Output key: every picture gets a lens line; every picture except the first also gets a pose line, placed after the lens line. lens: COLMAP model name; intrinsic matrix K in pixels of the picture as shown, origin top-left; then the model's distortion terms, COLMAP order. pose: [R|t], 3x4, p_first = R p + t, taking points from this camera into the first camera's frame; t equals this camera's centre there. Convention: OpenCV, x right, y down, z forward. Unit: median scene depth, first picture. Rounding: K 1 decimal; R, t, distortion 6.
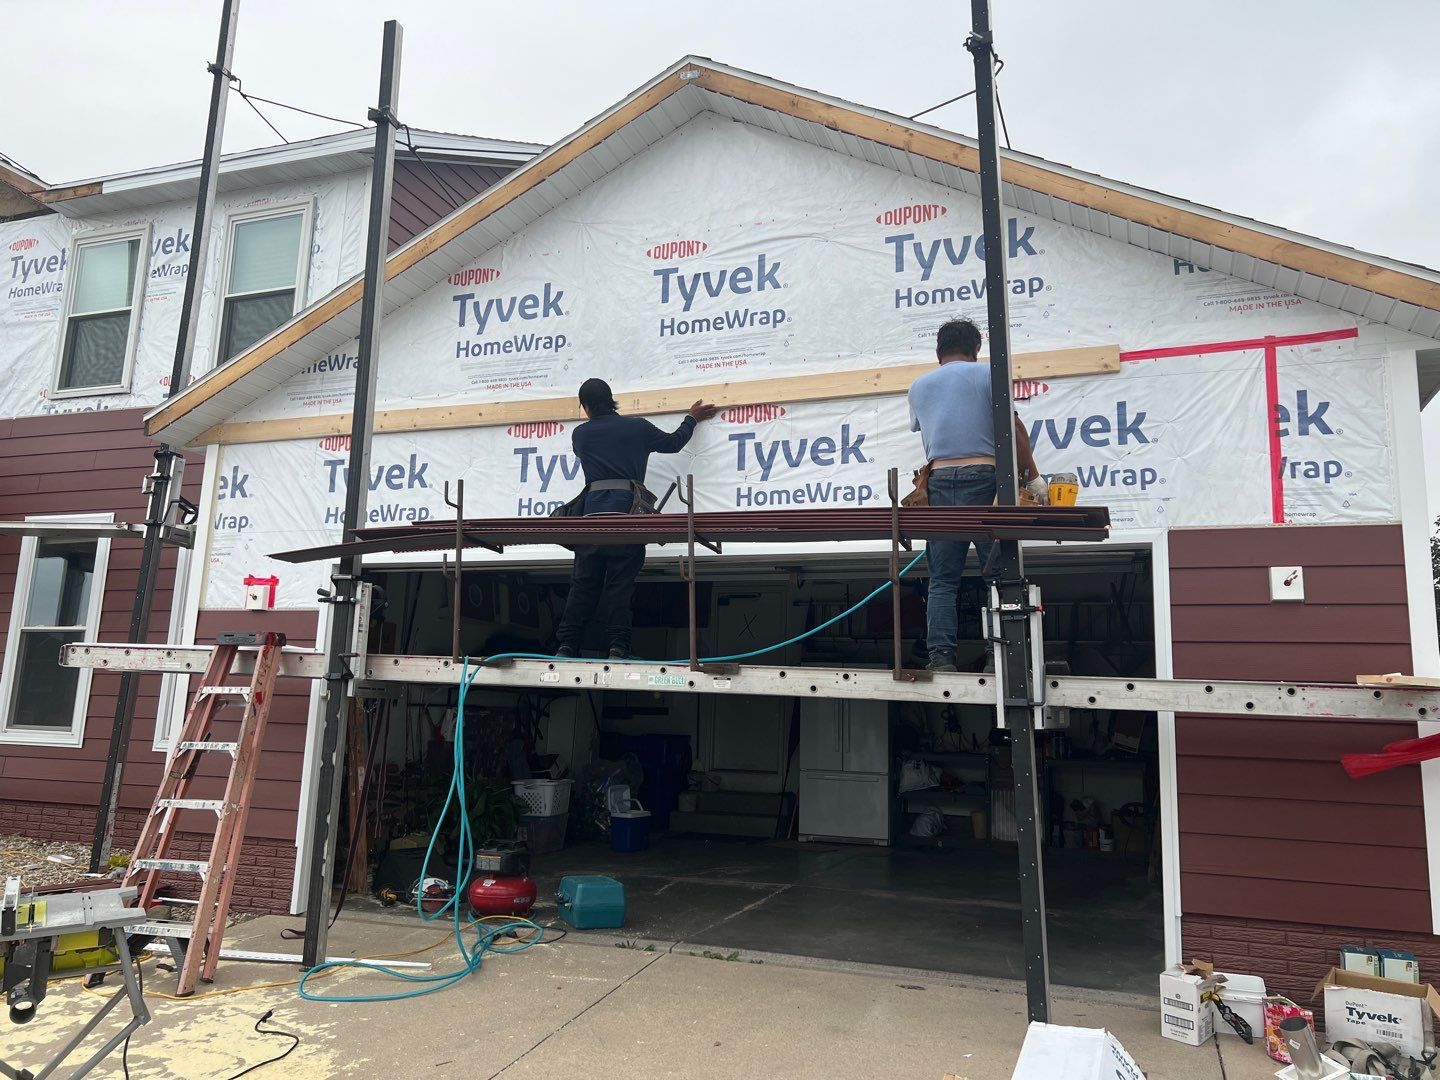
lens RADIAL K [[1086.4, 0, 730.1], [0, 1086.4, 544.4], [0, 0, 1]] dist [0.081302, -0.115475]
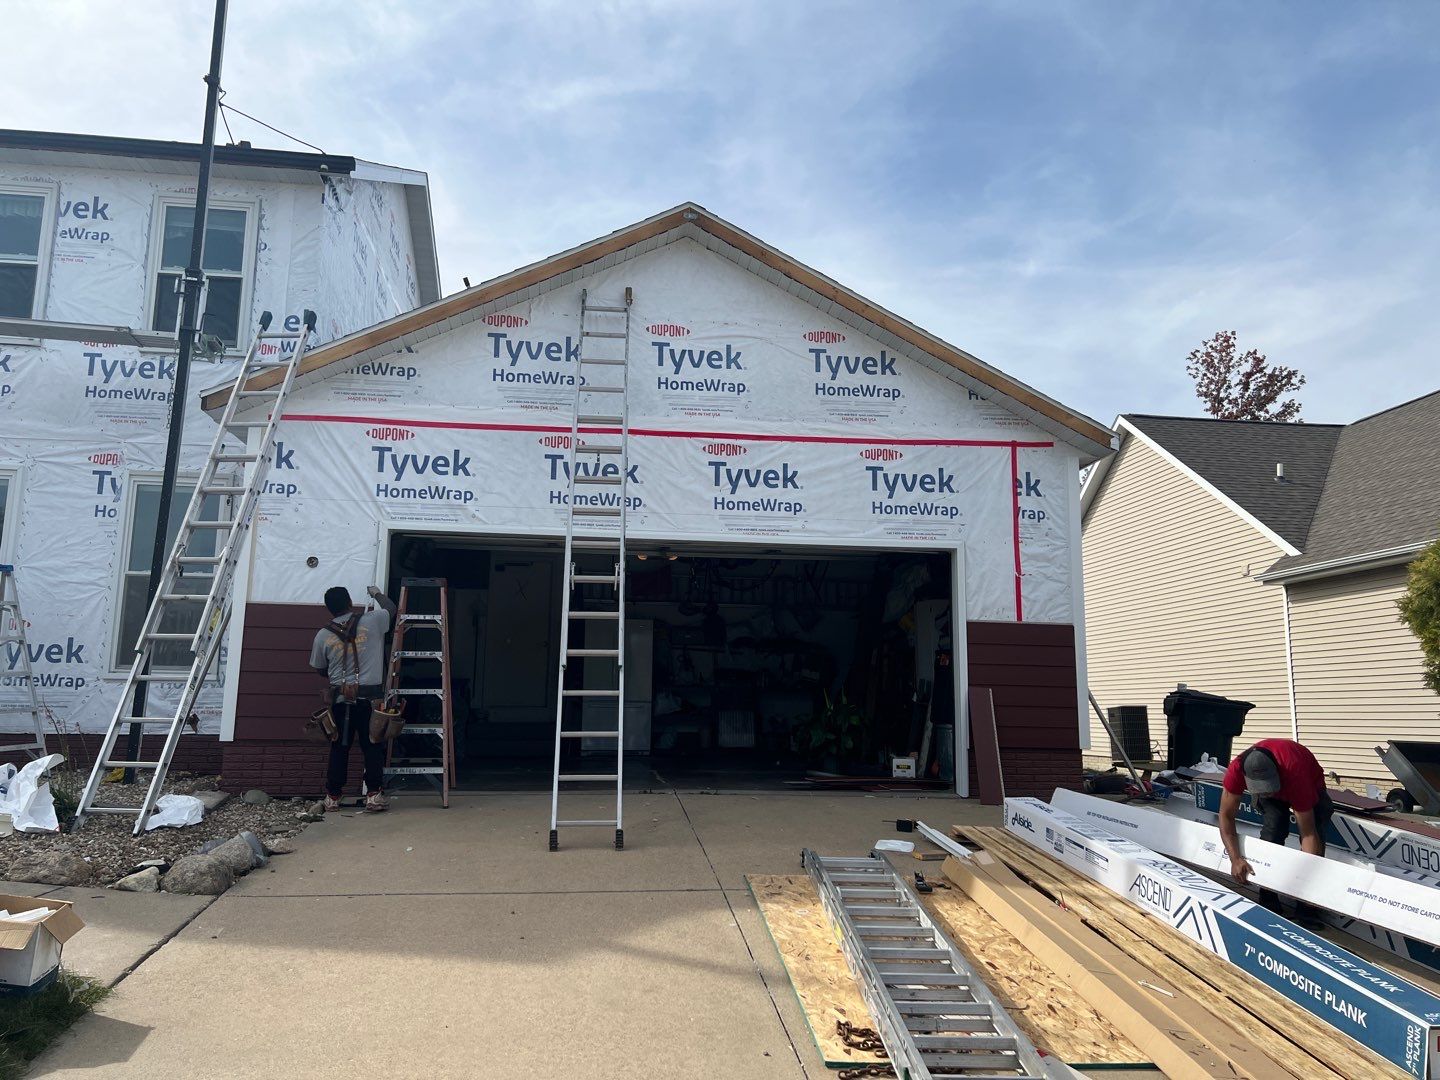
lens RADIAL K [[1090.9, 0, 707.9], [0, 1090.9, 540.6], [0, 0, 1]] dist [0.158577, -0.245448]
pose [[0.884851, 0.052796, 0.462873, -0.692544], [-0.062914, 0.997998, 0.006437, -0.000094], [-0.461606, -0.034817, 0.886401, -0.355324]]
